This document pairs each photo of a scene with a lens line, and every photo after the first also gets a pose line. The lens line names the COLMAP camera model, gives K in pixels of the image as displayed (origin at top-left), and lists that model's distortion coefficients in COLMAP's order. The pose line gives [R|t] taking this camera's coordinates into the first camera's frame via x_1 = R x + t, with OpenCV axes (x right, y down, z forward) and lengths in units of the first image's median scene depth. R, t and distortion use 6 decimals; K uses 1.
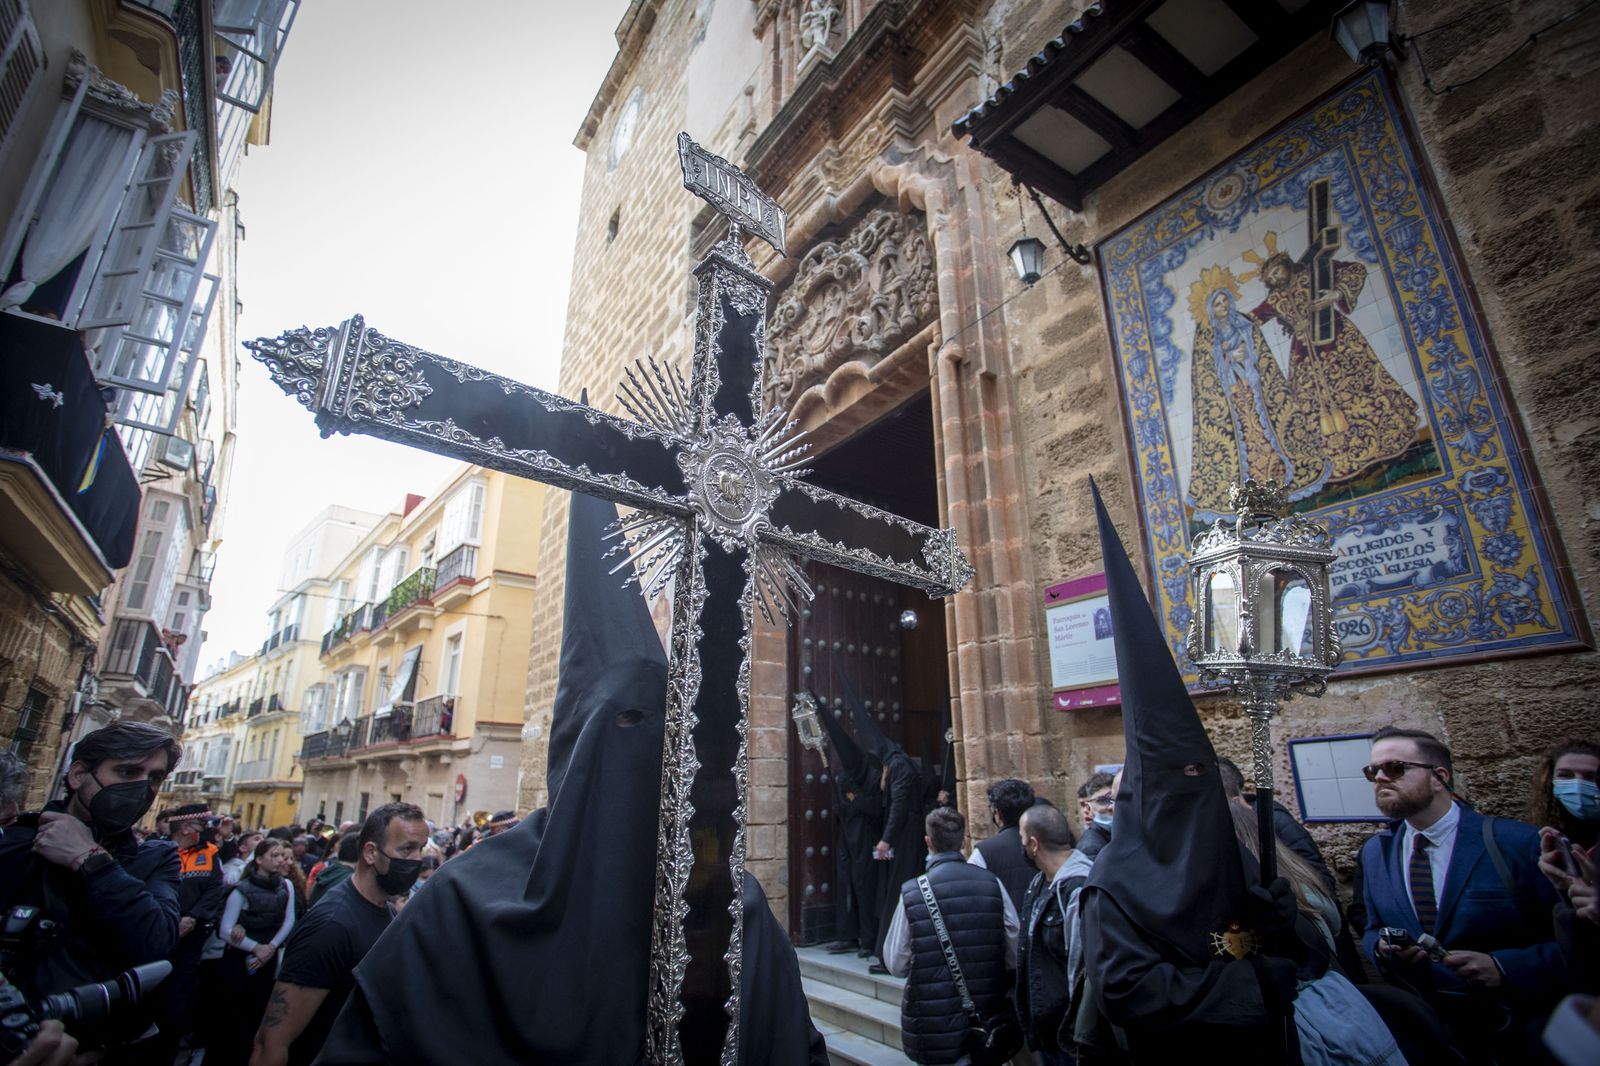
lens RADIAL K [[787.7, 0, 808.6], [0, 787.7, 527.1], [0, 0, 1]] dist [-0.066048, 0.021262]
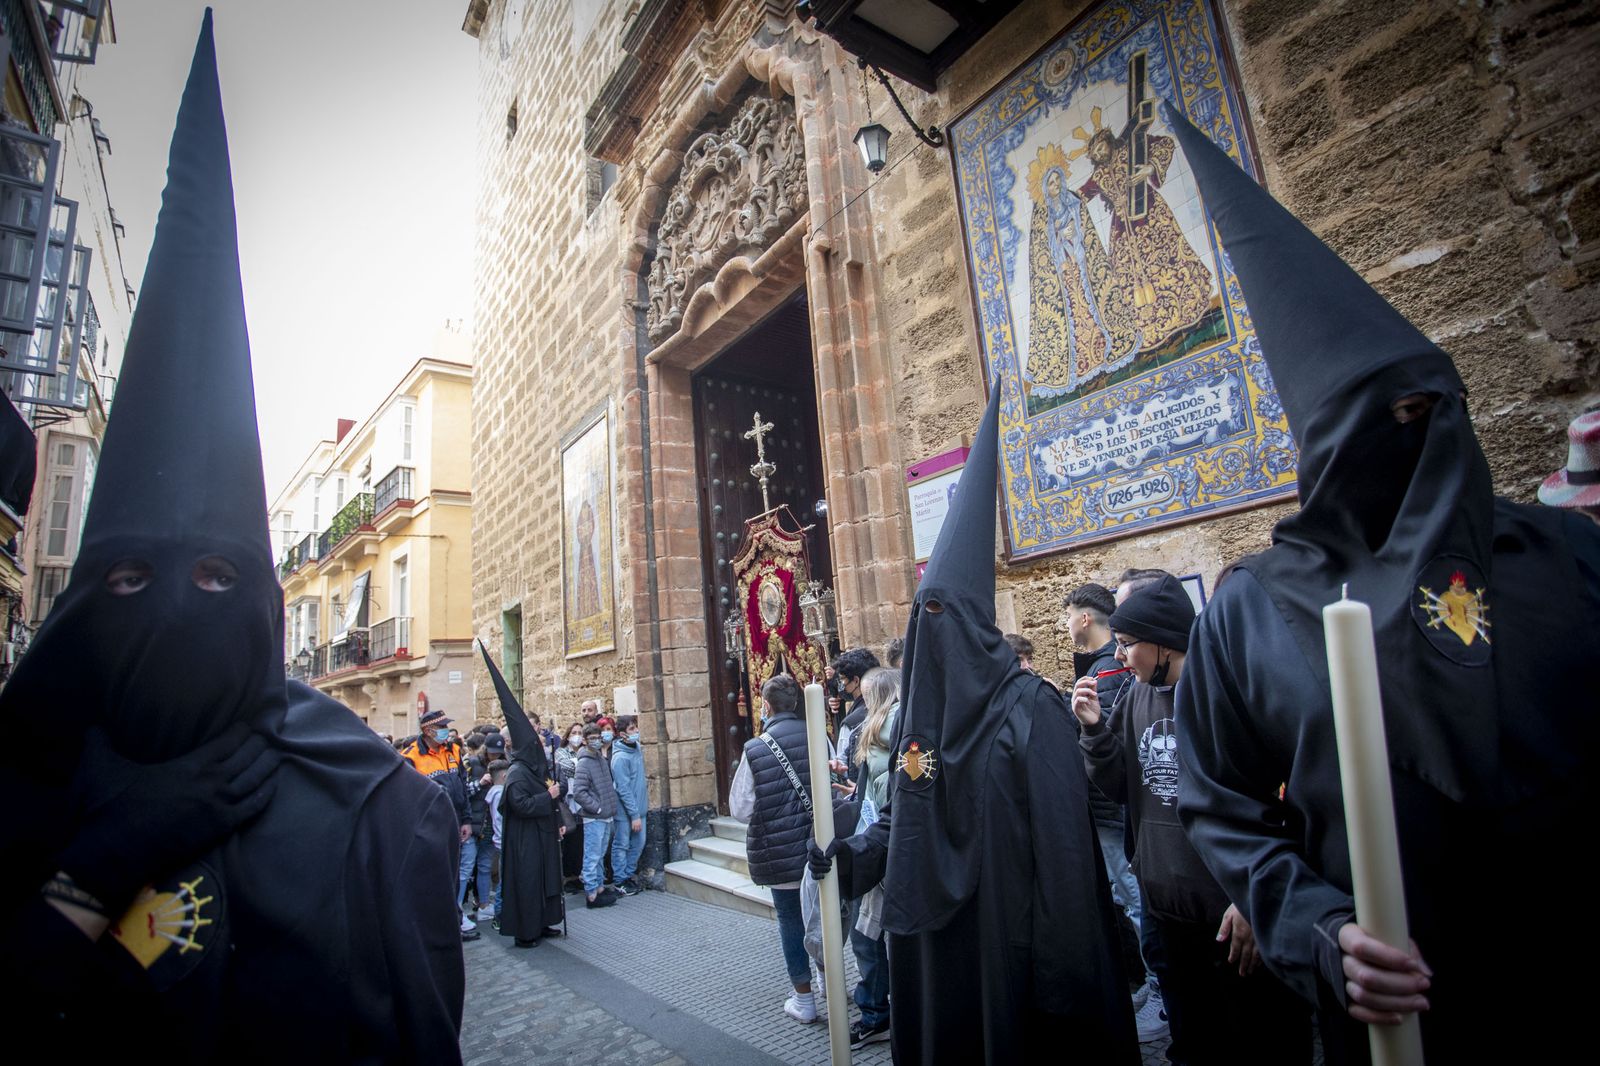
lens RADIAL K [[787.7, 0, 814.5], [0, 787.7, 531.7], [0, 0, 1]] dist [-0.066048, 0.021262]
pose [[0.996360, -0.068580, 0.050634, 0.099914], [0.061162, 0.988848, 0.135792, 0.009191], [-0.059382, -0.132201, 0.989443, -0.050207]]
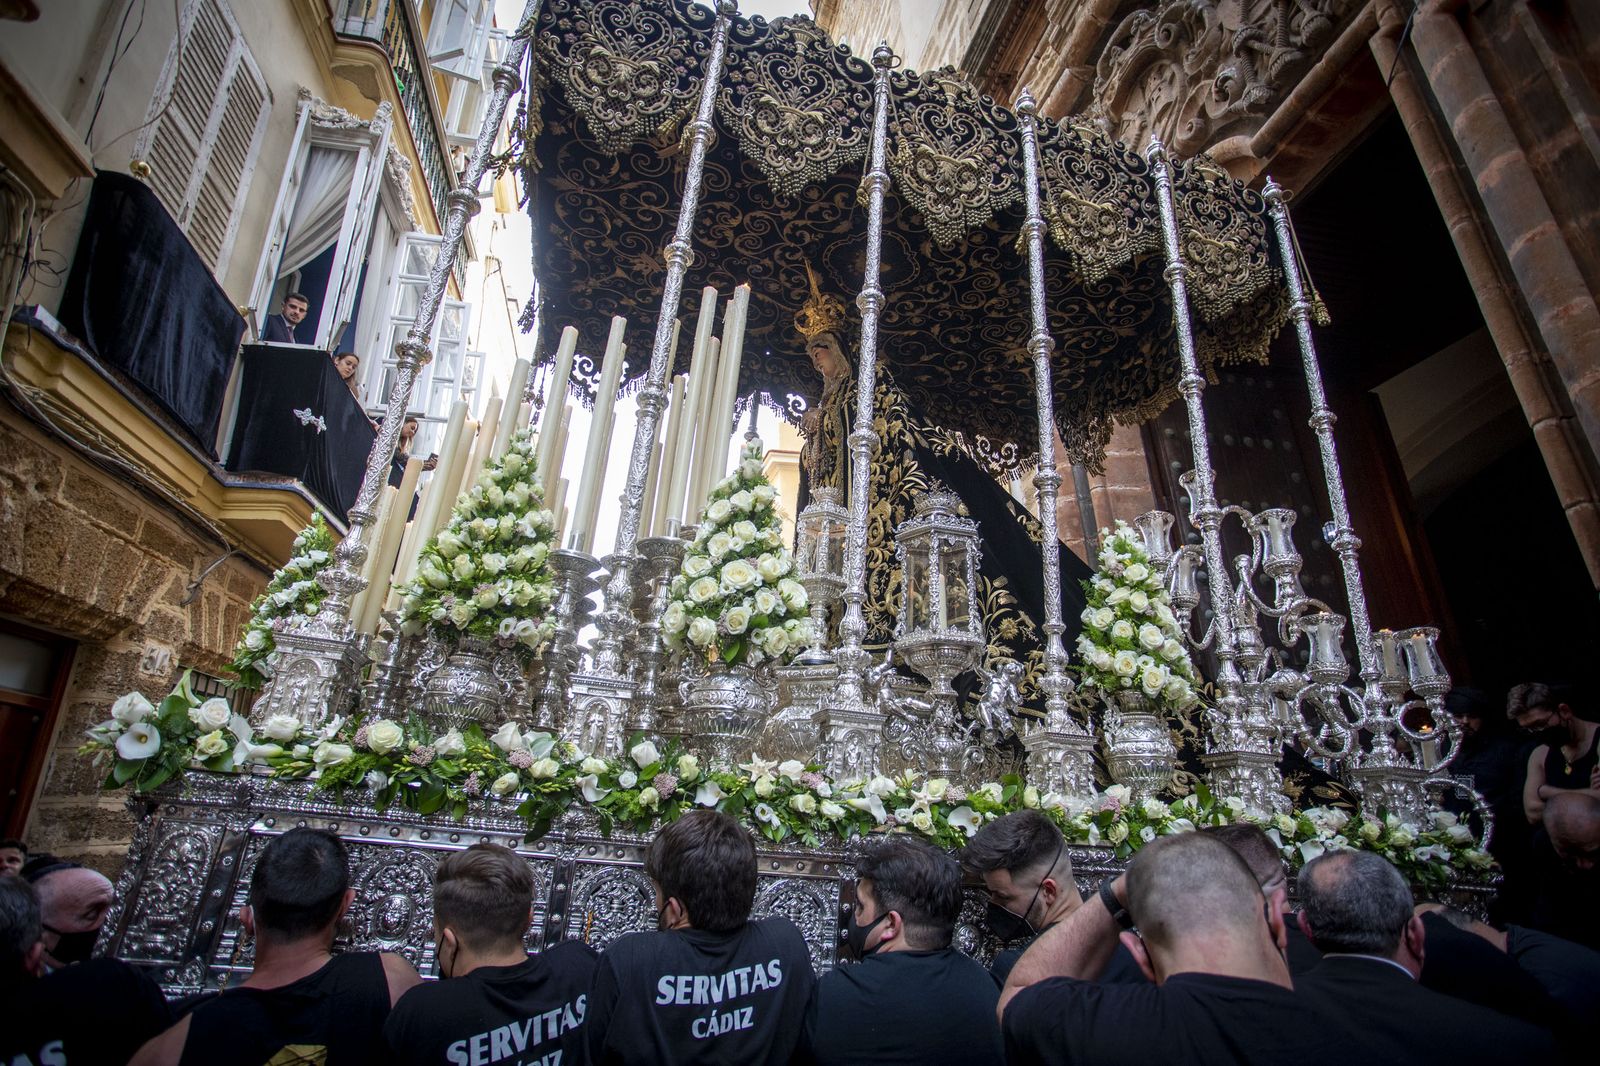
lens RADIAL K [[787.7, 0, 799.1], [0, 787.7, 530.7], [0, 0, 1]] dist [-0.066048, 0.021262]
pose [[0.923456, -0.157658, -0.349818, -0.121366], [0.154003, 0.987323, -0.038431, 0.107310], [0.351442, -0.018384, 0.936029, 0.323280]]
